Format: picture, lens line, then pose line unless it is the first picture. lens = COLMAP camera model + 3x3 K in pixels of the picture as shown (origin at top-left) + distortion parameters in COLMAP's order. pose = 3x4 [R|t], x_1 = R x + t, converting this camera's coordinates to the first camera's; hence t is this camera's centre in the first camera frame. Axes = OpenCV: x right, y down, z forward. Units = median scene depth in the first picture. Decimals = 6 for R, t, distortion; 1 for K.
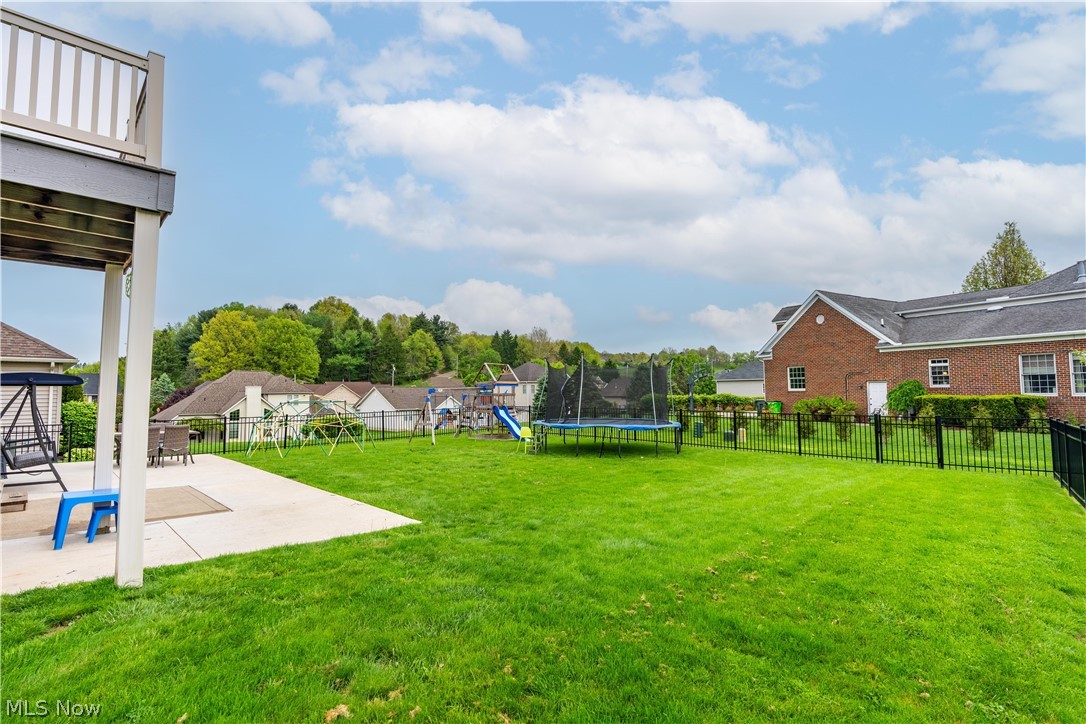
lens RADIAL K [[502.0, 0, 540.3], [0, 502.0, 362.2], [0, 0, 1]] dist [-0.013115, -0.000137]
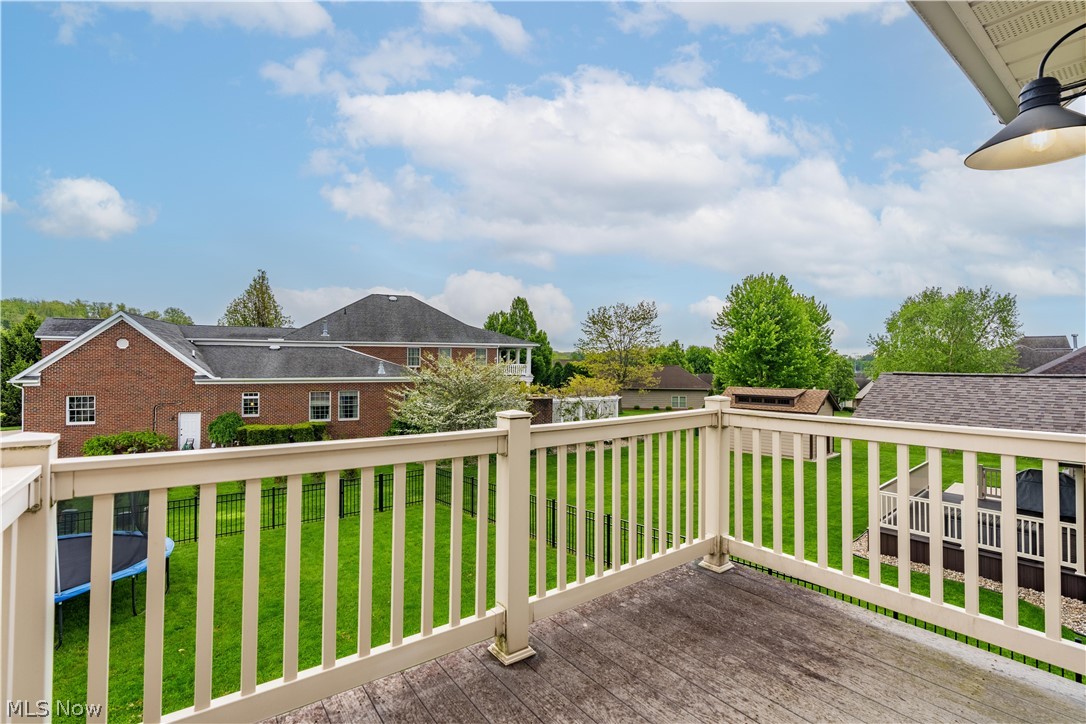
lens RADIAL K [[493.9, 0, 543.0], [0, 493.9, 362.0], [0, 0, 1]] dist [-0.000352, 0.000372]
pose [[0.117903, 0.013872, 0.992928, -0.258362], [-0.059001, 0.998234, -0.006940, -0.103601], [-0.991271, -0.057766, 0.118514, 0.169521]]
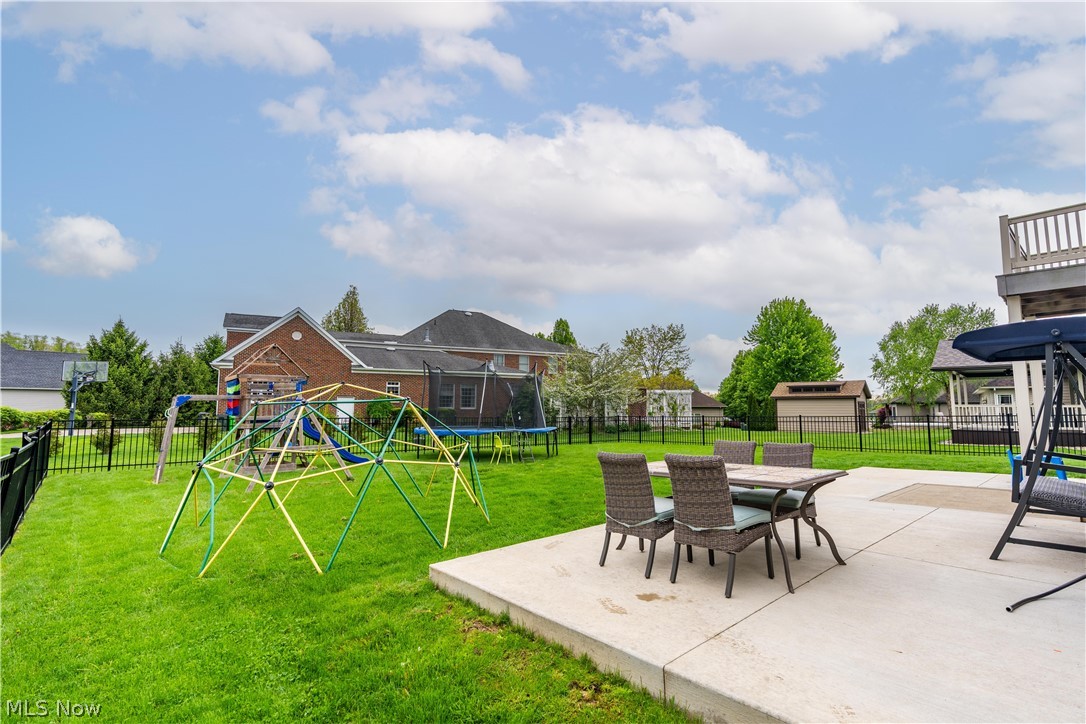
lens RADIAL K [[499.0, 0, 543.0], [0, 499.0, 362.0], [0, 0, 1]] dist [-0.008487, -0.000563]
pose [[0.035273, 0.097726, 0.994588, -0.517921], [-0.062394, 0.993481, -0.095404, 0.041861], [-0.997428, -0.058691, 0.041141, 0.498879]]
